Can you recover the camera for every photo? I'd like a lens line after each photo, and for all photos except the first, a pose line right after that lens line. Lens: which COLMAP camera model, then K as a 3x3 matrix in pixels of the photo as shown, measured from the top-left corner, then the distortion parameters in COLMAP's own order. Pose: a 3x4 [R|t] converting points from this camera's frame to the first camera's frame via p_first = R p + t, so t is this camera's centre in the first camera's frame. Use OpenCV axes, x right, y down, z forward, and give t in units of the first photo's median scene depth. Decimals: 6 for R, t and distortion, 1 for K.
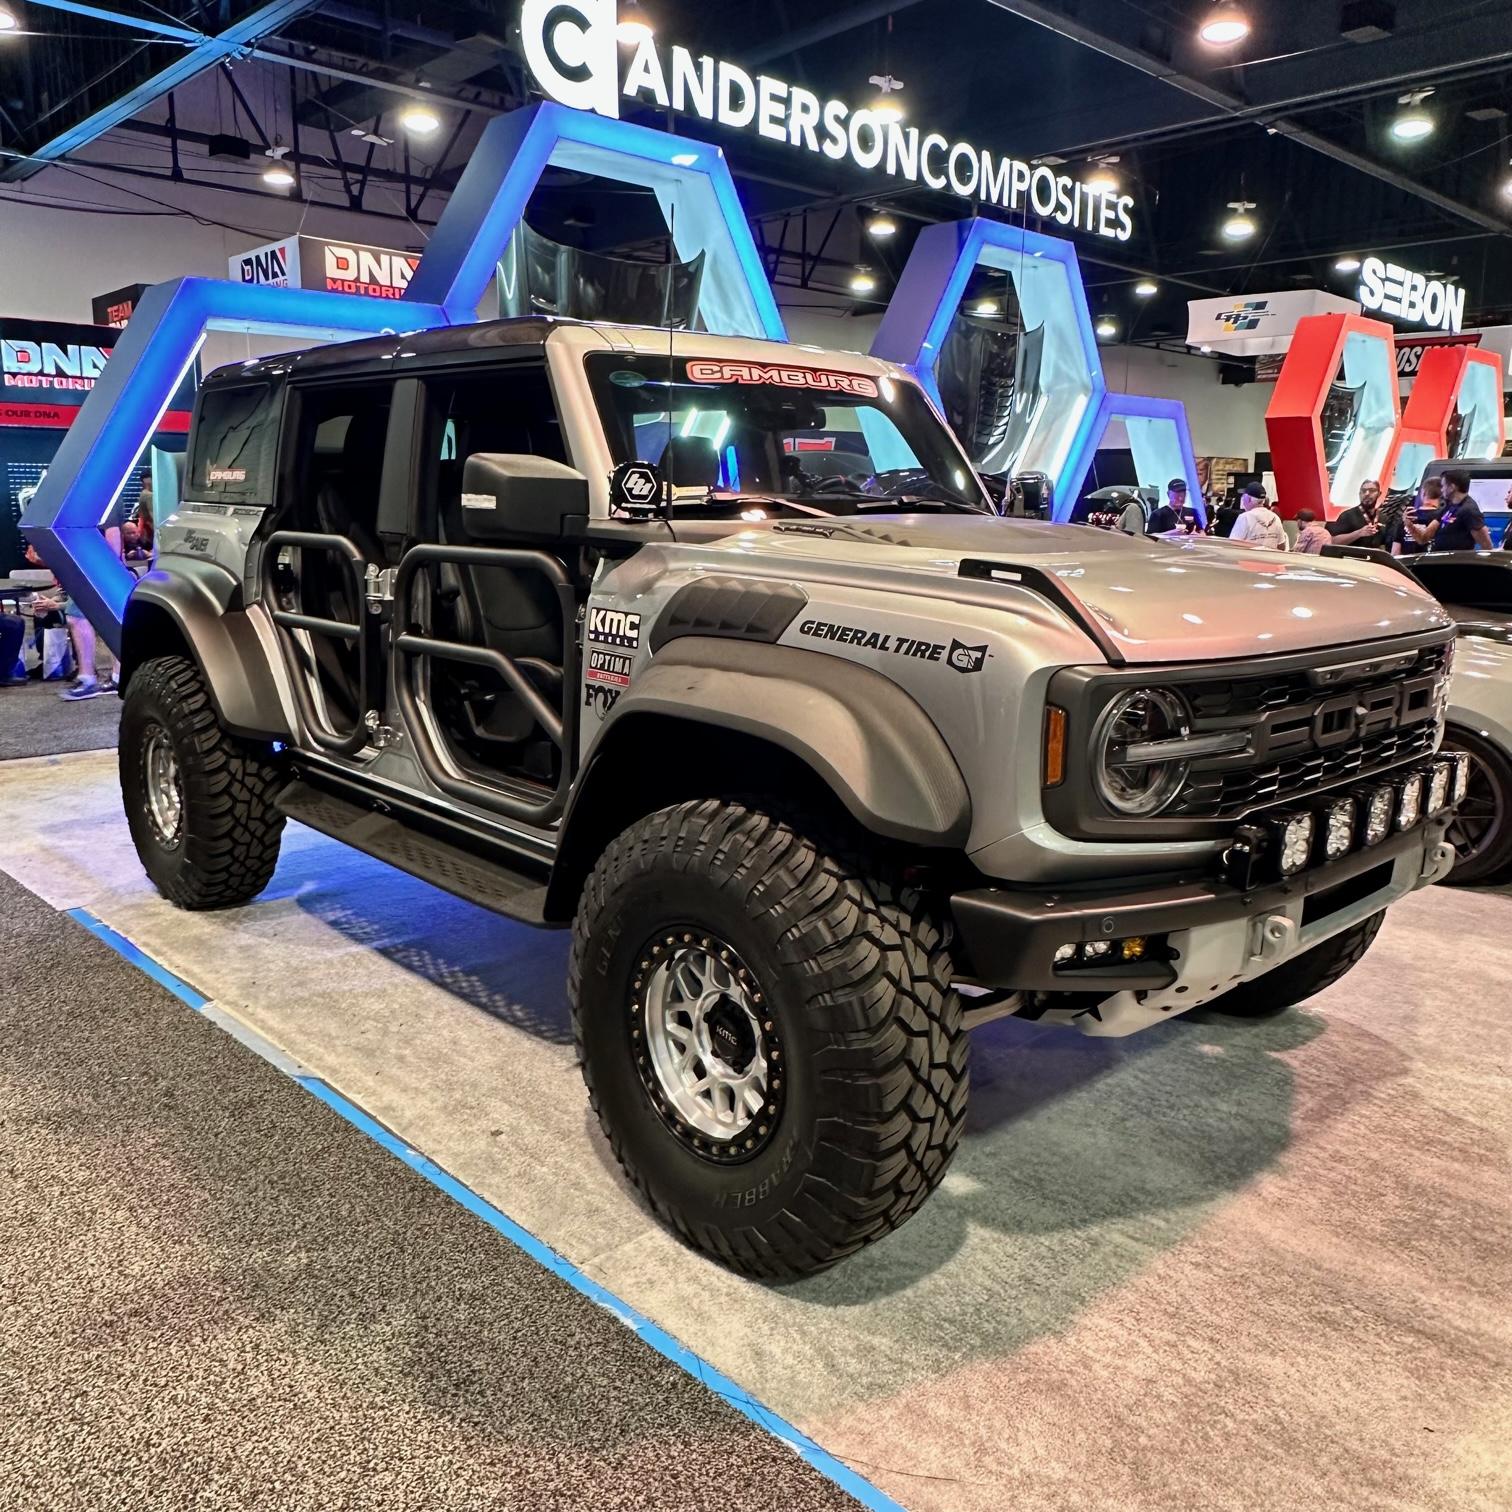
lens RADIAL K [[1289.5, 0, 738.6], [0, 1289.5, 761.7], [0, 0, 1]] dist [-0.001854, 0.000764]
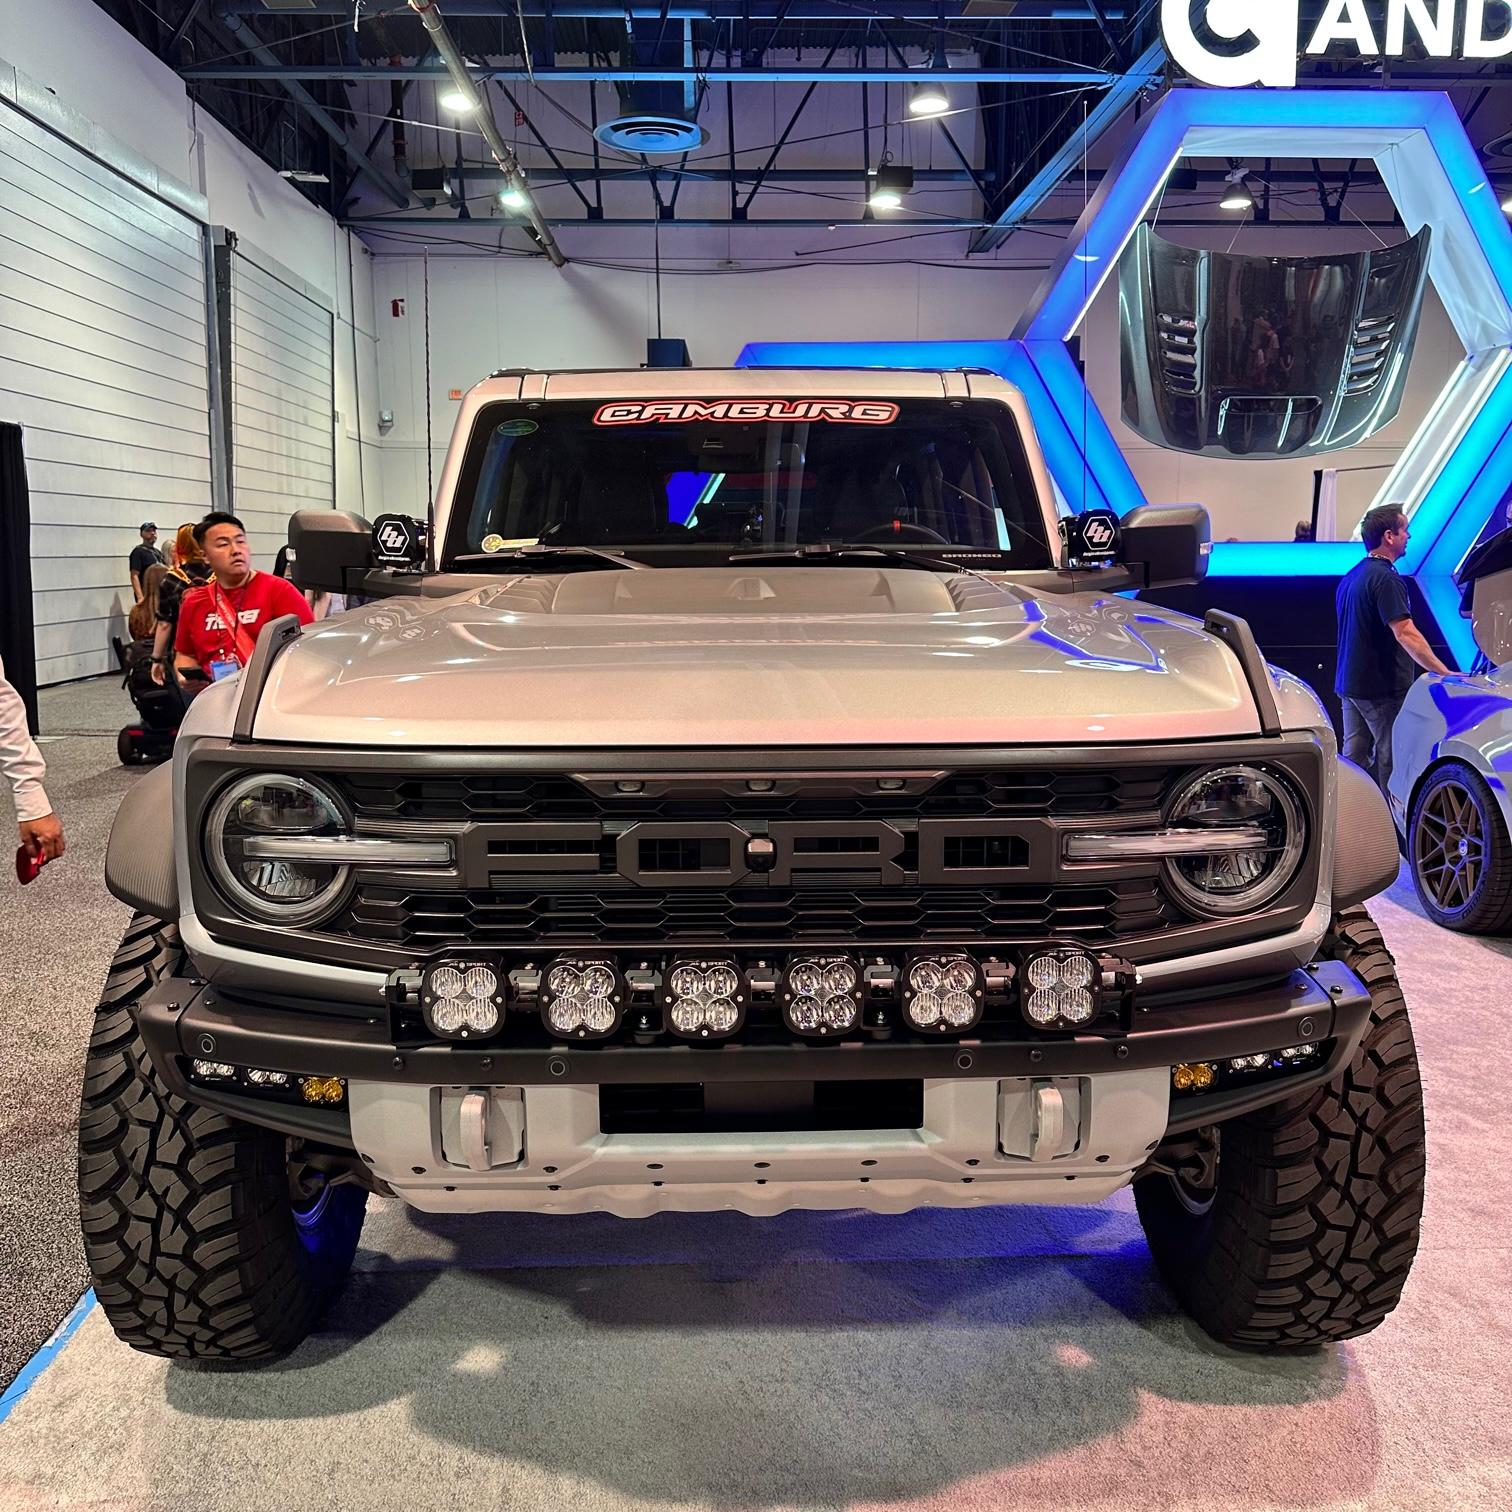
lens RADIAL K [[1421.0, 0, 755.1], [0, 1421.0, 769.9], [0, 0, 1]] dist [0.007850, 0.000671]
pose [[0.748059, 0.090113, -0.657485, 0.589140], [-0.120704, 0.992688, -0.001277, -0.048784], [0.652562, 0.080317, 0.753466, 0.260683]]
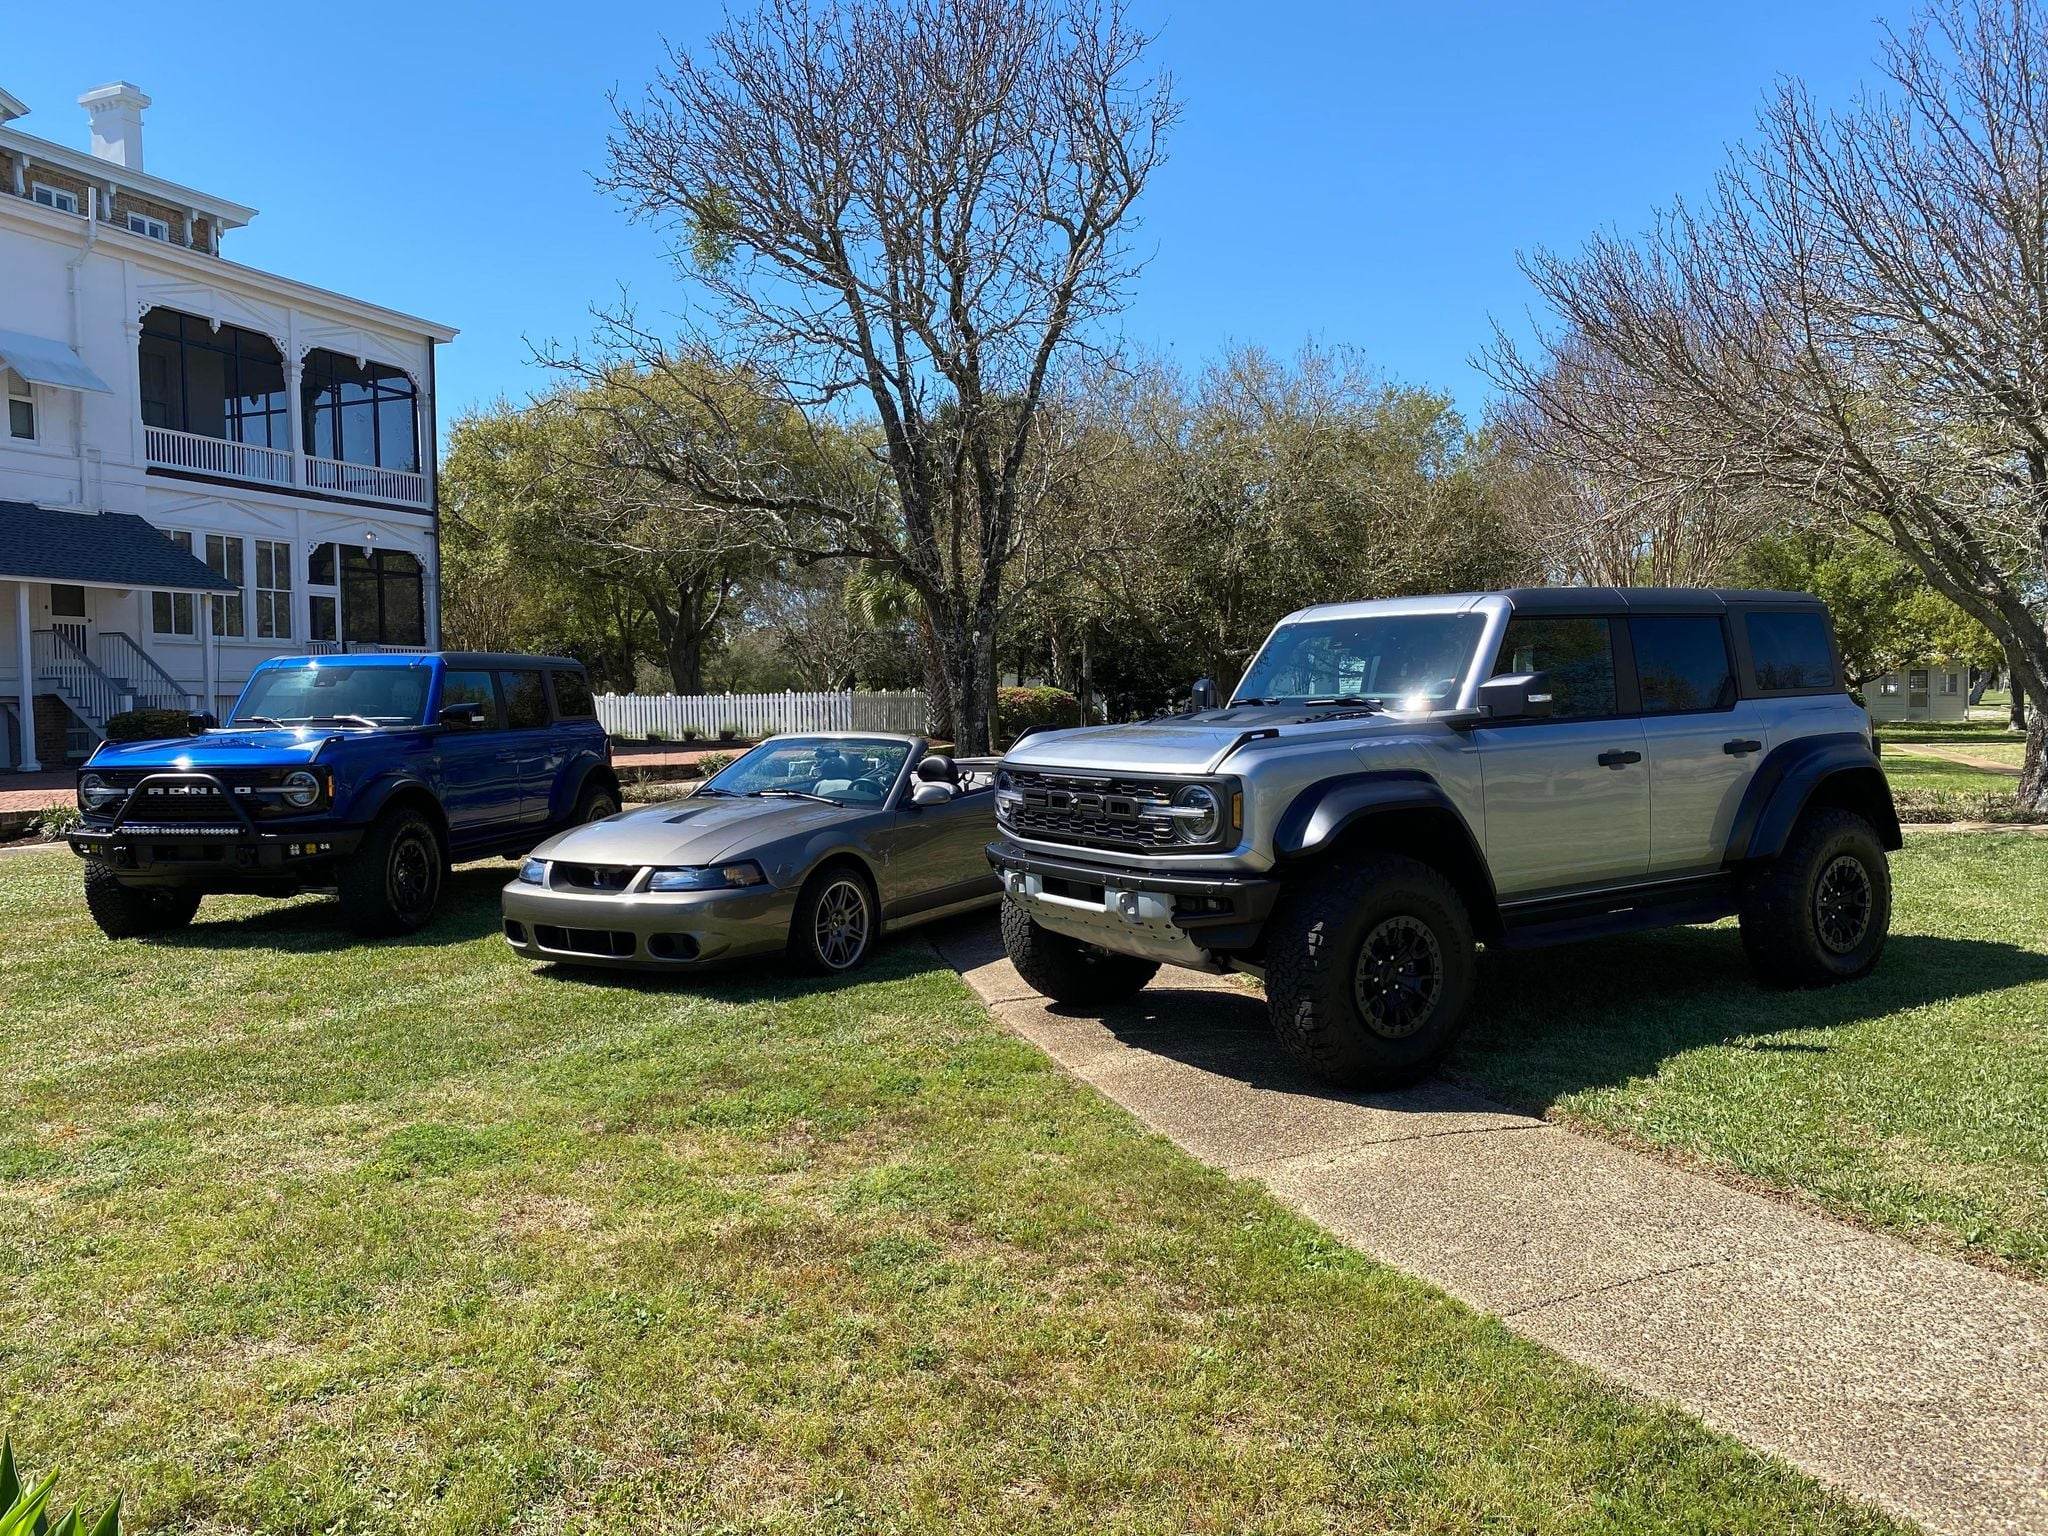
lens RADIAL K [[1417.3, 0, 973.1], [0, 1417.3, 766.5], [0, 0, 1]] dist [0.031714, -0.060303]
pose [[-0.178231, 0.050438, -0.982695, 1.656292], [-0.183716, 0.979419, 0.083591, -0.154270], [0.966686, 0.195435, -0.165296, 0.734390]]
